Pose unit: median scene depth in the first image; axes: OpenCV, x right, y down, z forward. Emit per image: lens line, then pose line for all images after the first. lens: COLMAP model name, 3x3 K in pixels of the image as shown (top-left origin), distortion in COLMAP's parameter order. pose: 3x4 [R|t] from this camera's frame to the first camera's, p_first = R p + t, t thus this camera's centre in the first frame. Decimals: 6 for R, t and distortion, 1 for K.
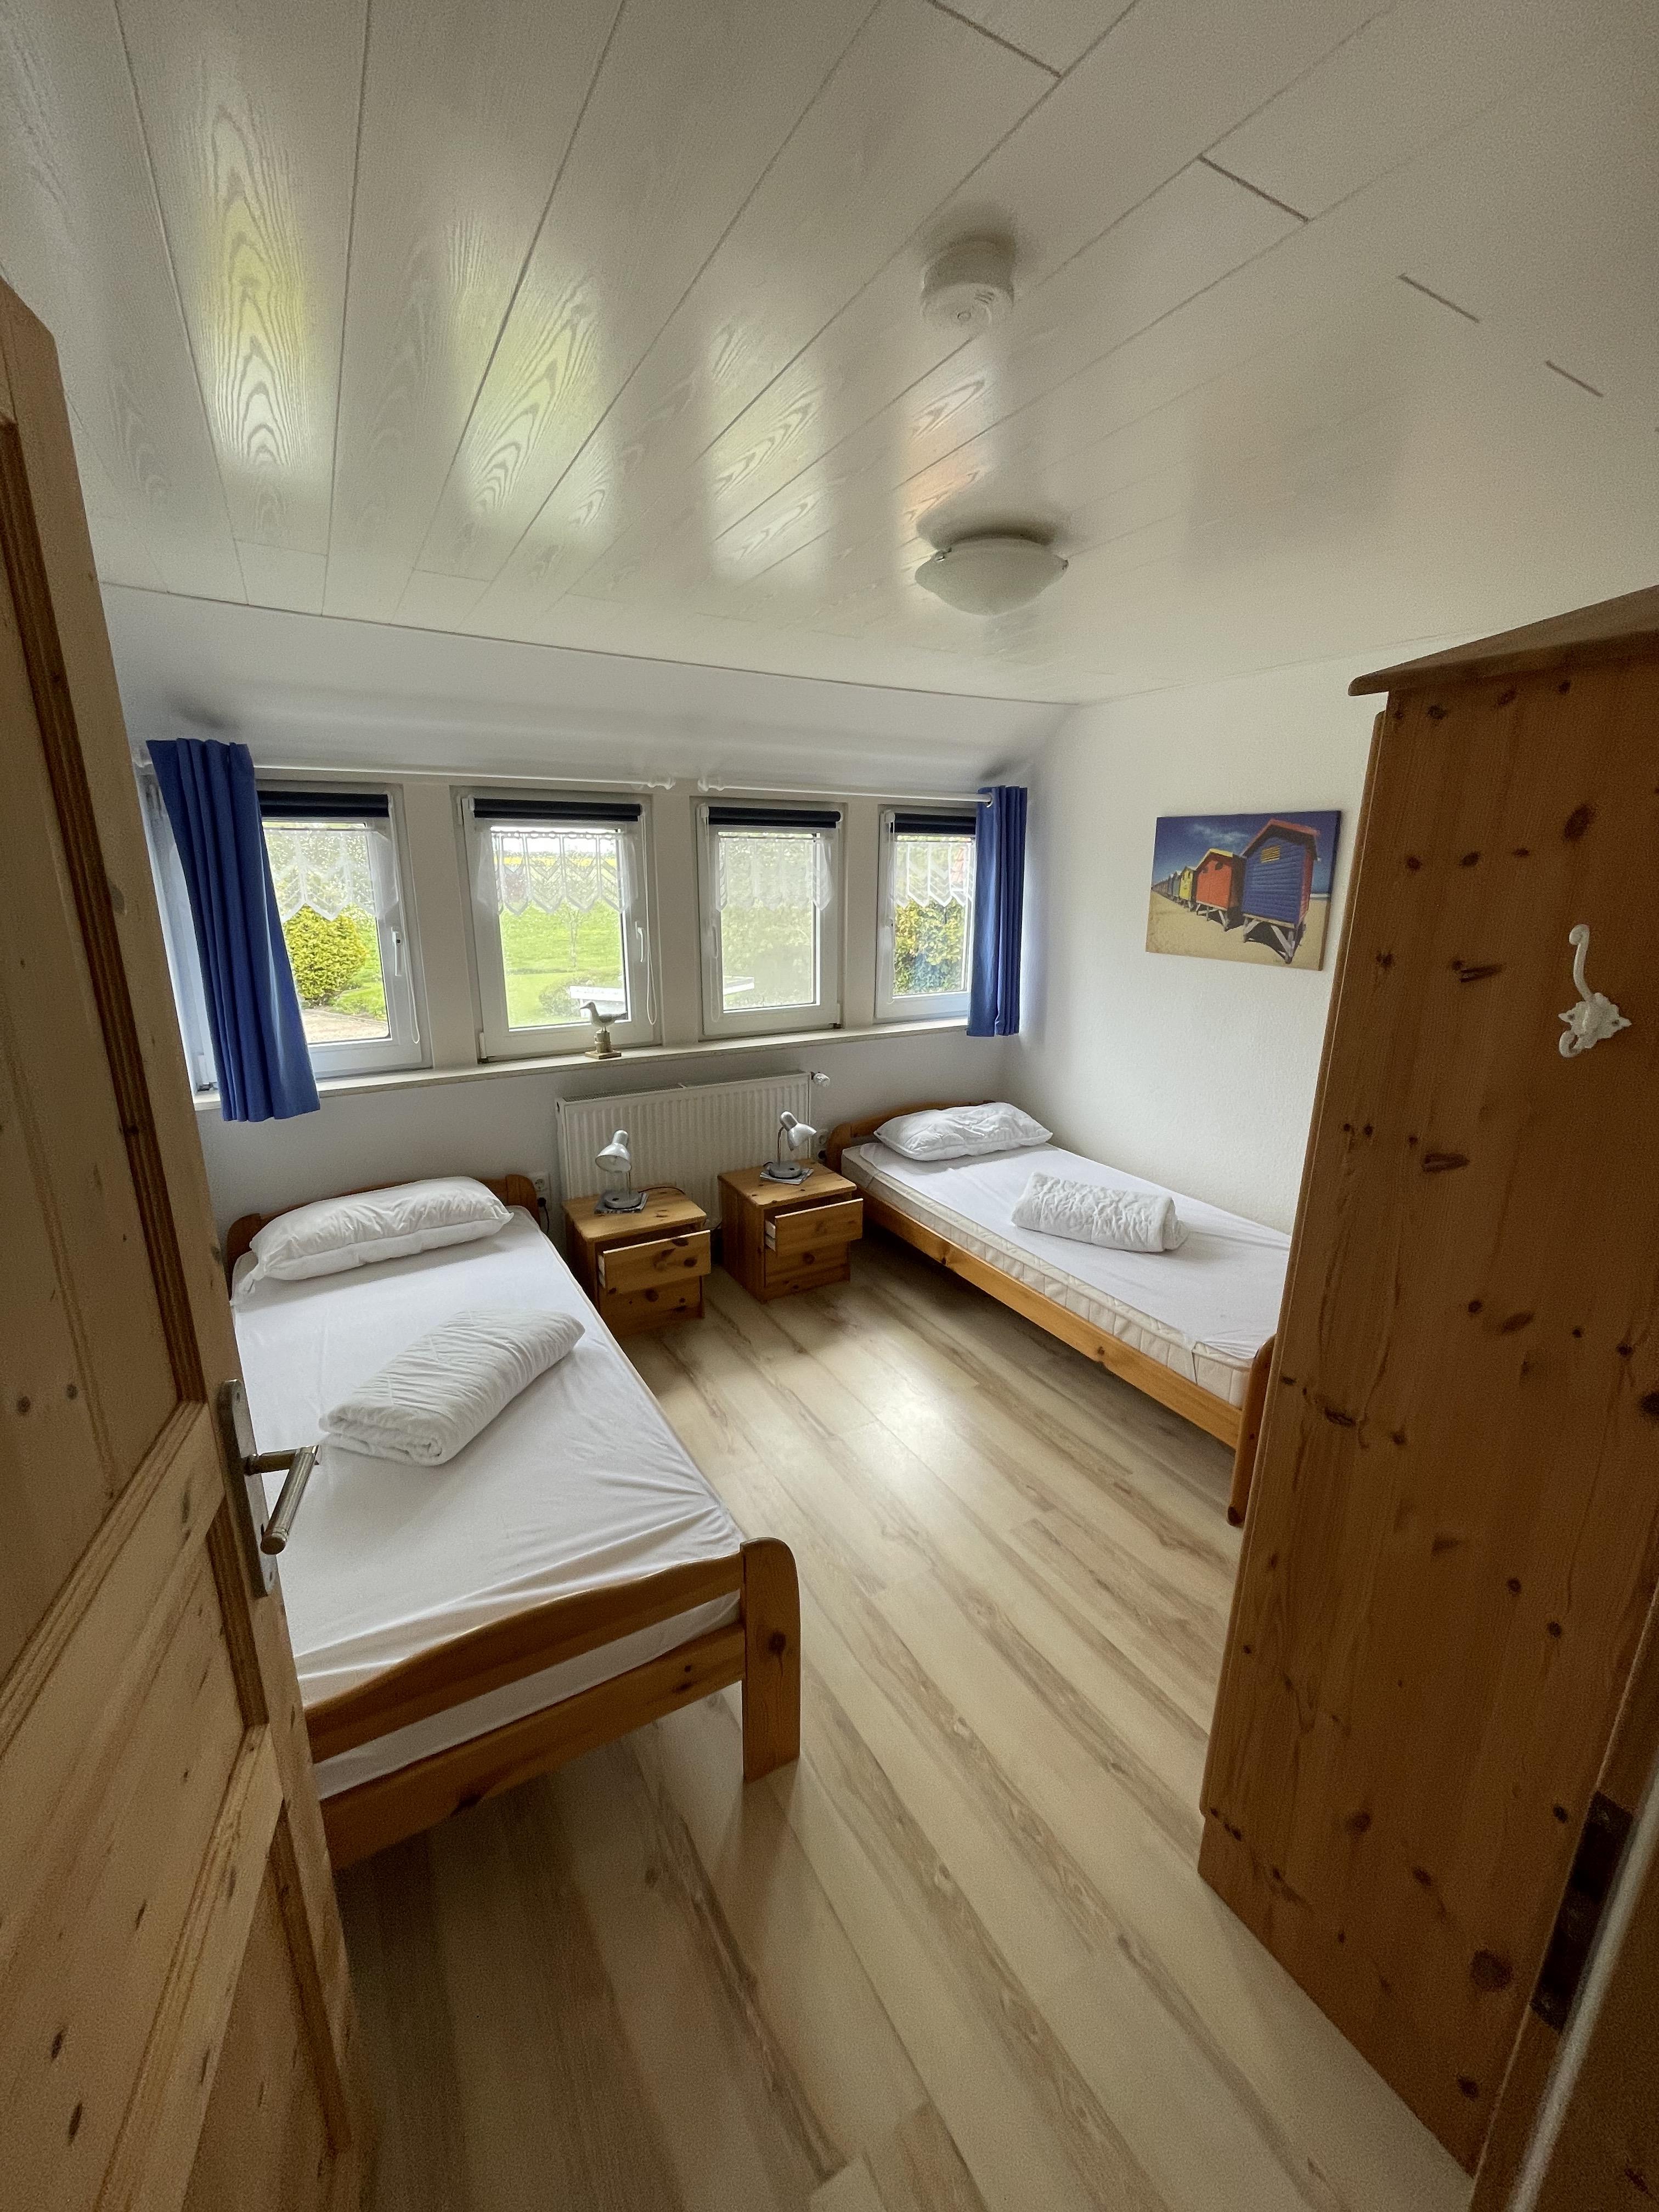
lens RADIAL K [[899.7, 0, 833.8], [0, 899.7, 1108.0], [0, 0, 1]] dist [-0.004055, -0.000213]
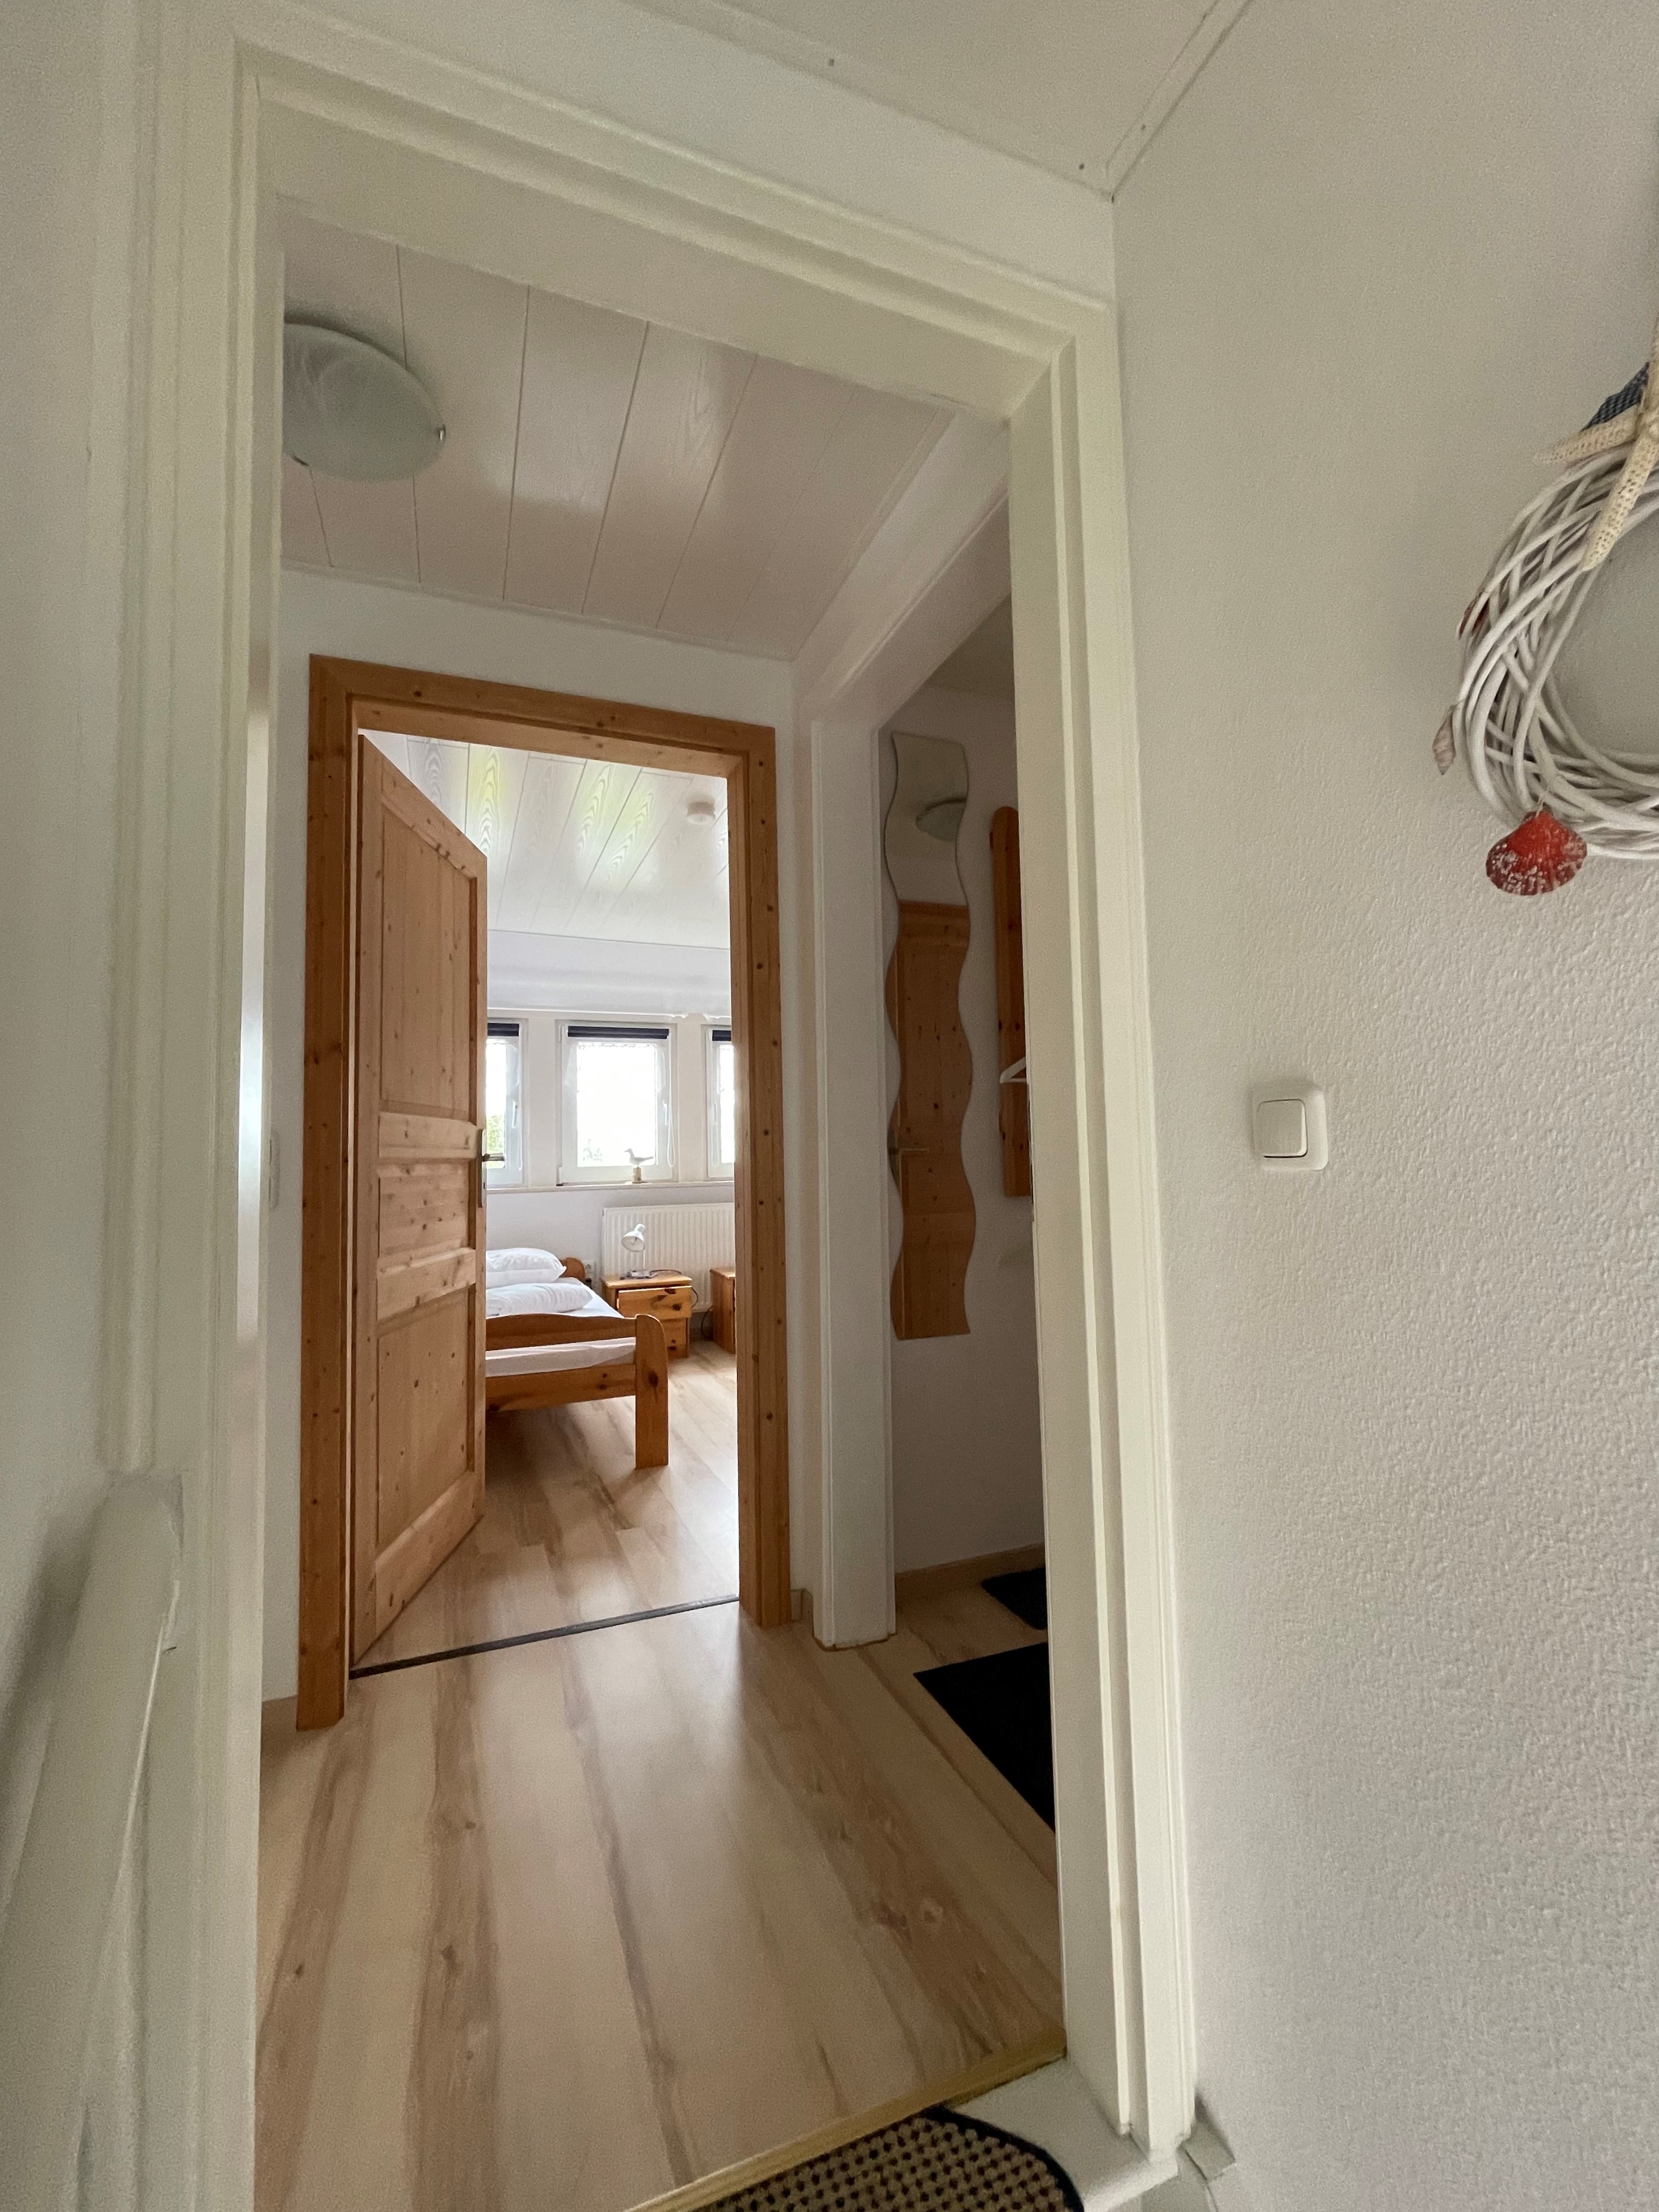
lens RADIAL K [[899.6, 0, 826.8], [0, 899.6, 1106.1], [0, 0, 1]] dist [-0.004055, -0.000213]
pose [[0.992175, -0.031213, -0.120890, 0.259933], [-0.008121, 0.950063, -0.311951, 0.298206], [0.124590, 0.310492, 0.942376, -0.449299]]
